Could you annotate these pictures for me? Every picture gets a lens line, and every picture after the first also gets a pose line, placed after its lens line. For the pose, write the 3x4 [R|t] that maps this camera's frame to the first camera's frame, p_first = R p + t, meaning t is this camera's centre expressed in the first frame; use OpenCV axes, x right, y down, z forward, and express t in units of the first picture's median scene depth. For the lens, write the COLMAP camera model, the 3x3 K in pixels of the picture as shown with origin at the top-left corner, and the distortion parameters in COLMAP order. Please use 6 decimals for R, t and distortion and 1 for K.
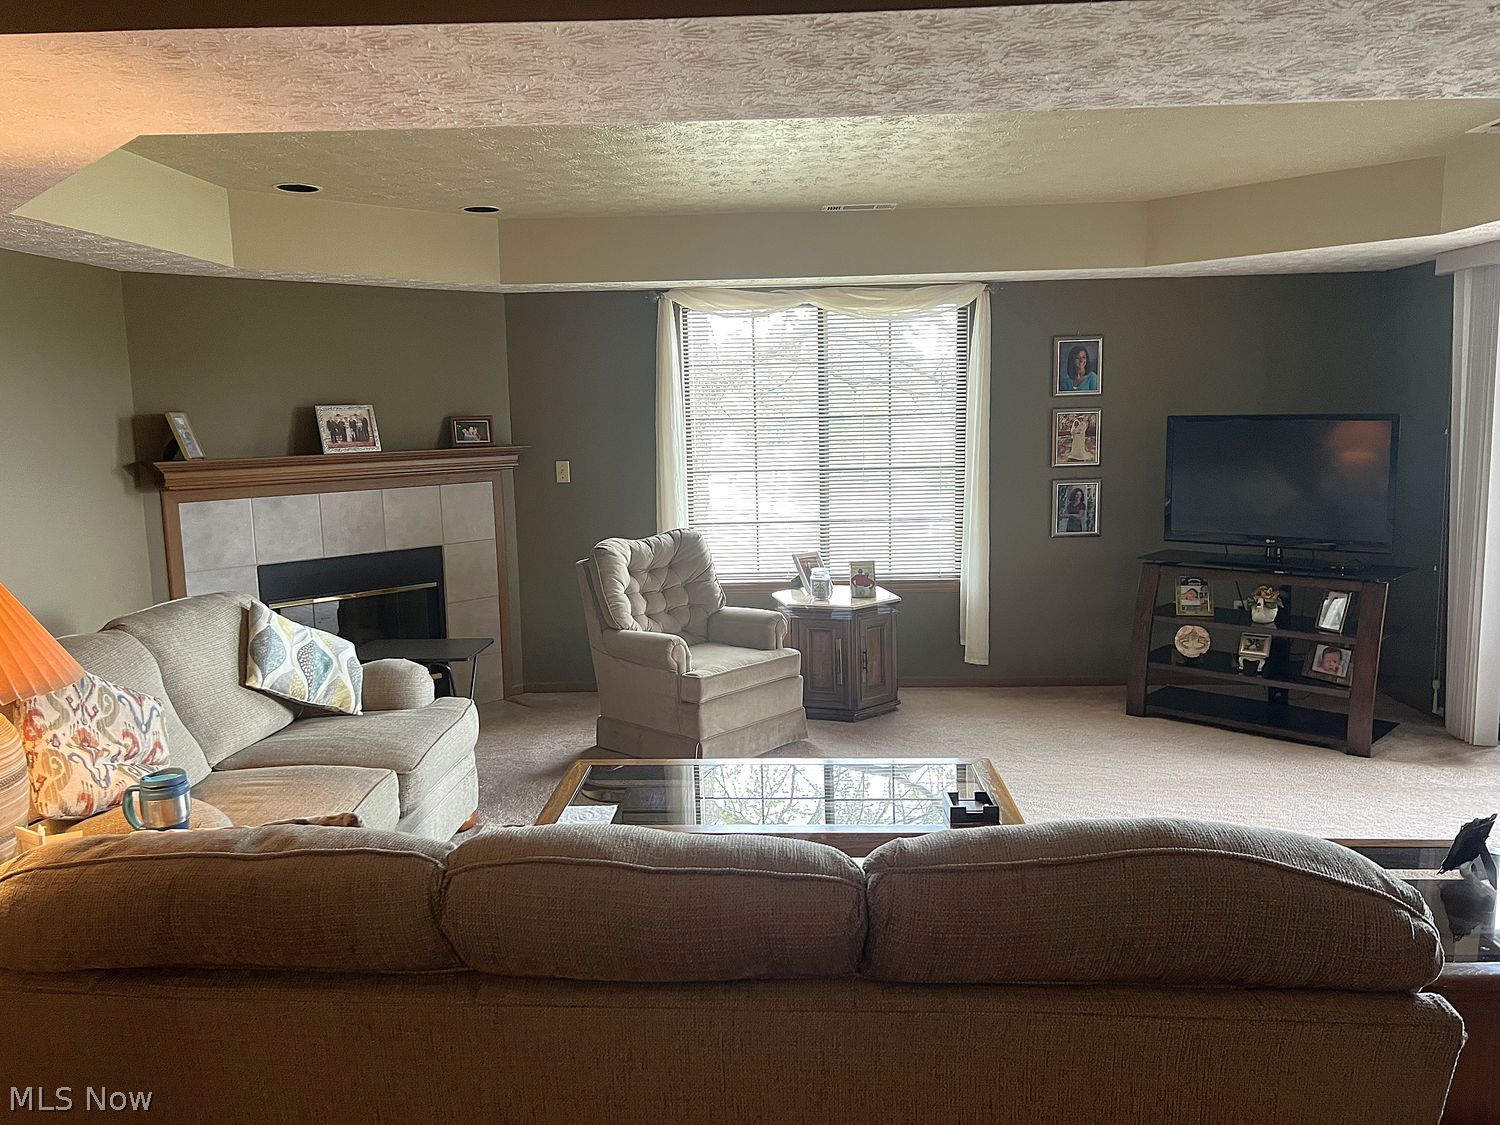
lens RADIAL K [[1120.9, 0, 743.8], [0, 1120.9, 562.0], [0, 0, 1]] dist [0.067387, -0.081911]
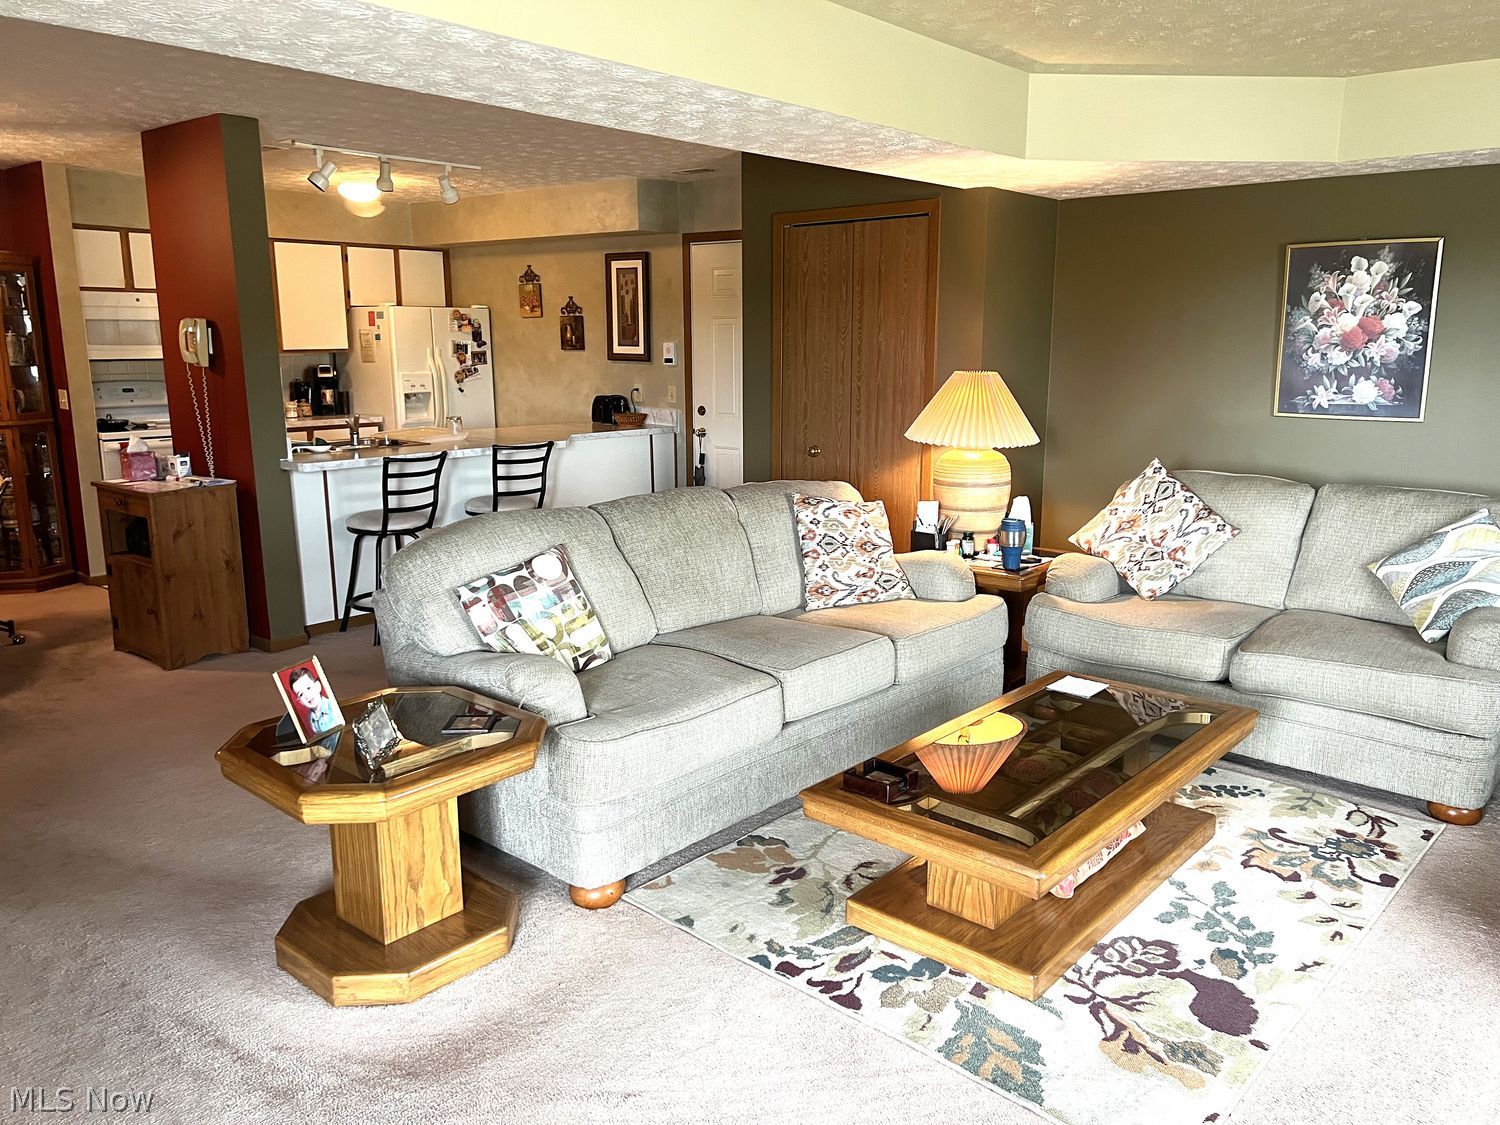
lens RADIAL K [[1120.9, 0, 763.5], [0, 1120.9, 555.1], [0, 0, 1]] dist [0.067387, -0.081911]
pose [[-0.622234, 0.172609, -0.763565, 0.534137], [-0.097177, 0.950813, 0.294127, -0.118198], [0.776777, 0.257217, -0.574854, 0.826886]]
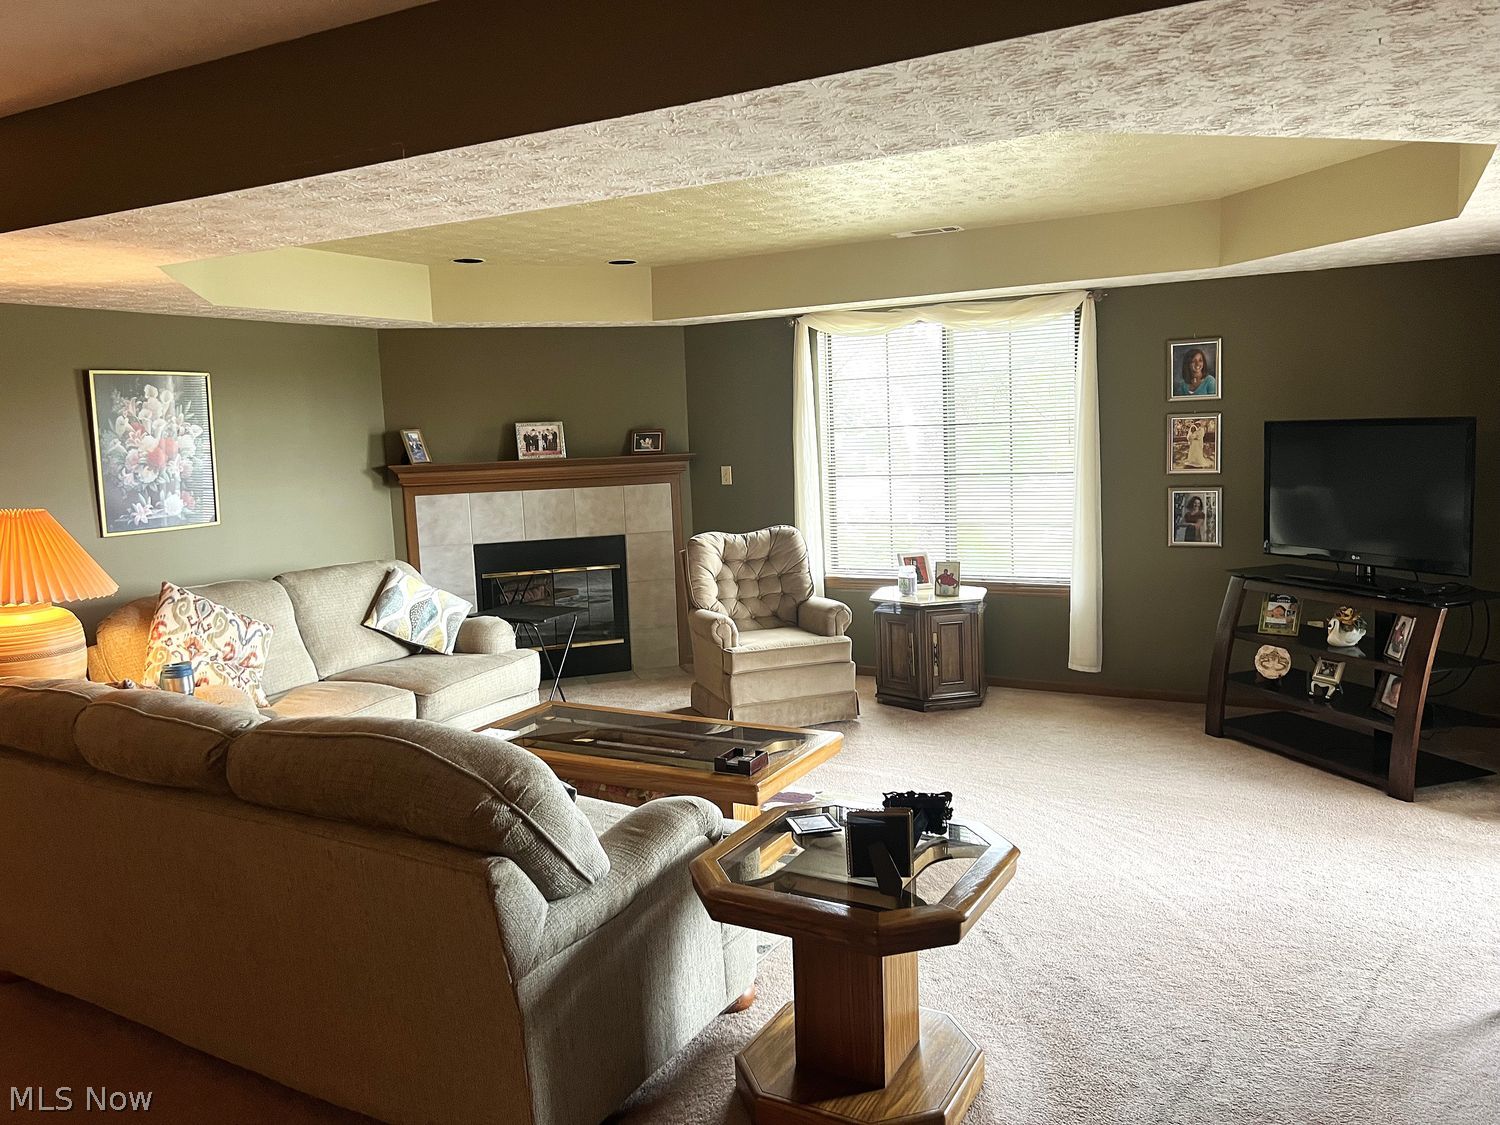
lens RADIAL K [[1120.9, 0, 753.4], [0, 1120.9, 552.6], [0, 0, 1]] dist [0.067387, -0.081911]
pose [[0.894868, 0.038934, -0.444629, 0.433163], [-0.043314, 0.999061, 0.000307, -0.001738], [0.444223, 0.018984, 0.895715, -0.031582]]
